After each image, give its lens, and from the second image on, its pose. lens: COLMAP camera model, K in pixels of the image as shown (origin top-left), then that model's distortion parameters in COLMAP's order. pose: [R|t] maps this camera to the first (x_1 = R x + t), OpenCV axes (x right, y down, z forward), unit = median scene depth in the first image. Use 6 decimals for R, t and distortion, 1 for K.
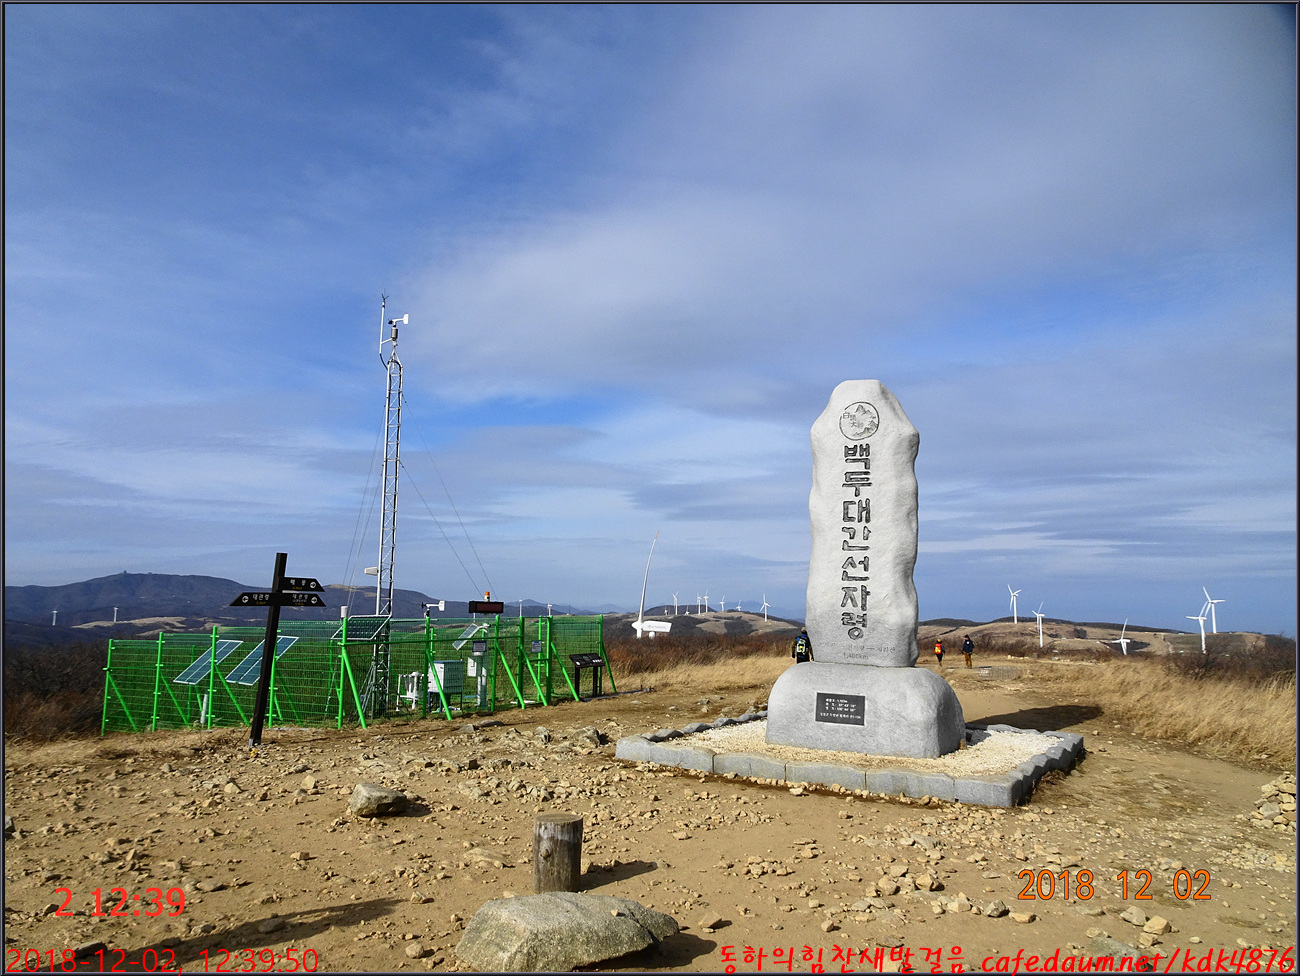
lens RADIAL K [[932.2, 0, 660.9], [0, 932.2, 500.6], [0, 0, 1]] dist [0.009204, 0.001573]
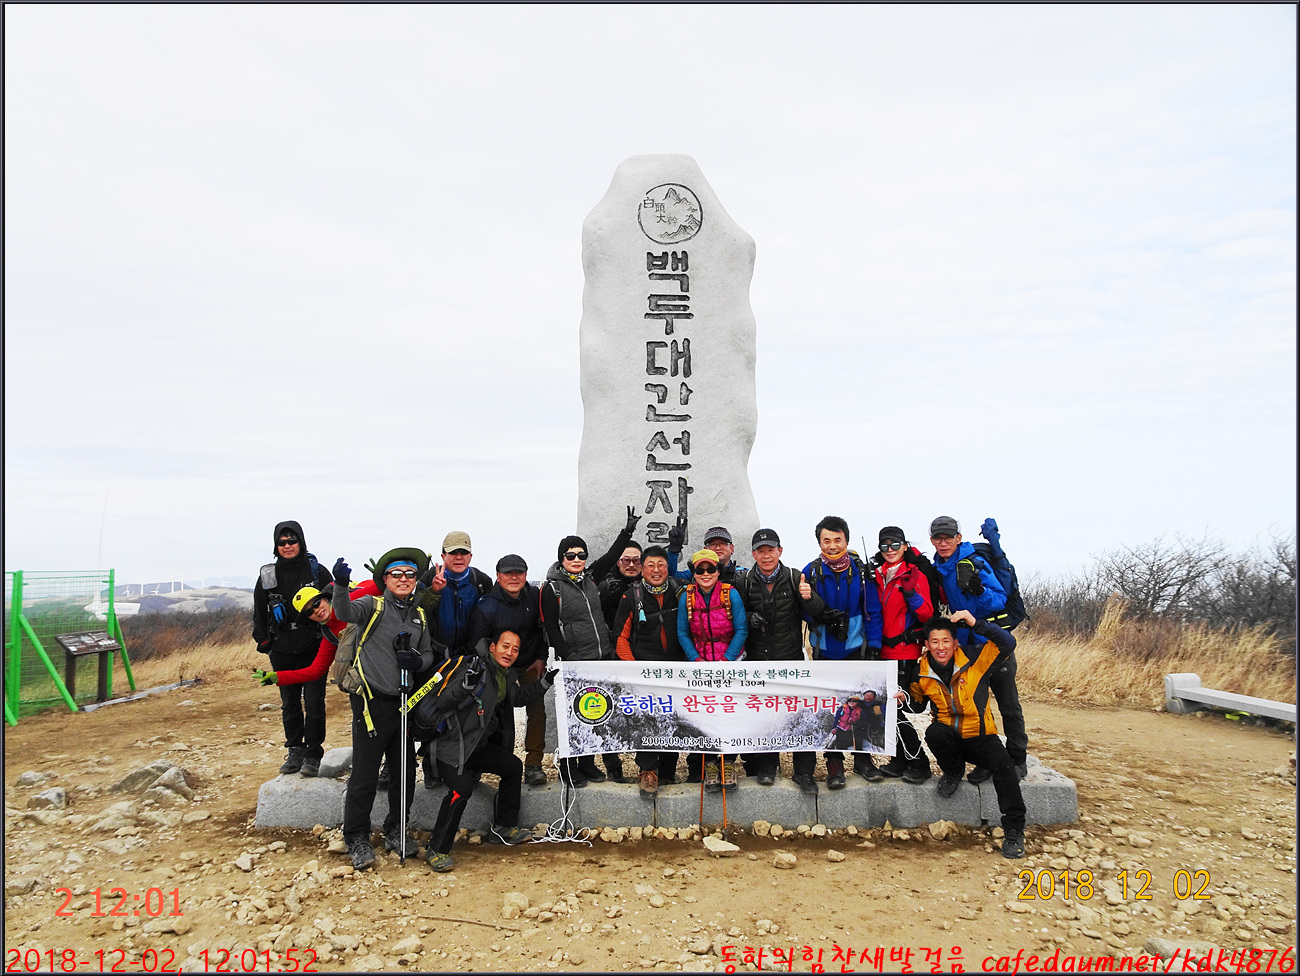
lens RADIAL K [[955.2, 0, 644.1], [0, 955.2, 489.2], [0, 0, 1]] dist [0.011464, 0.005728]
pose [[0.876318, 0.008563, 0.481658, -0.107469], [-0.018787, 0.999689, 0.016408, 0.088102], [-0.481367, -0.023428, 0.876206, 0.455098]]
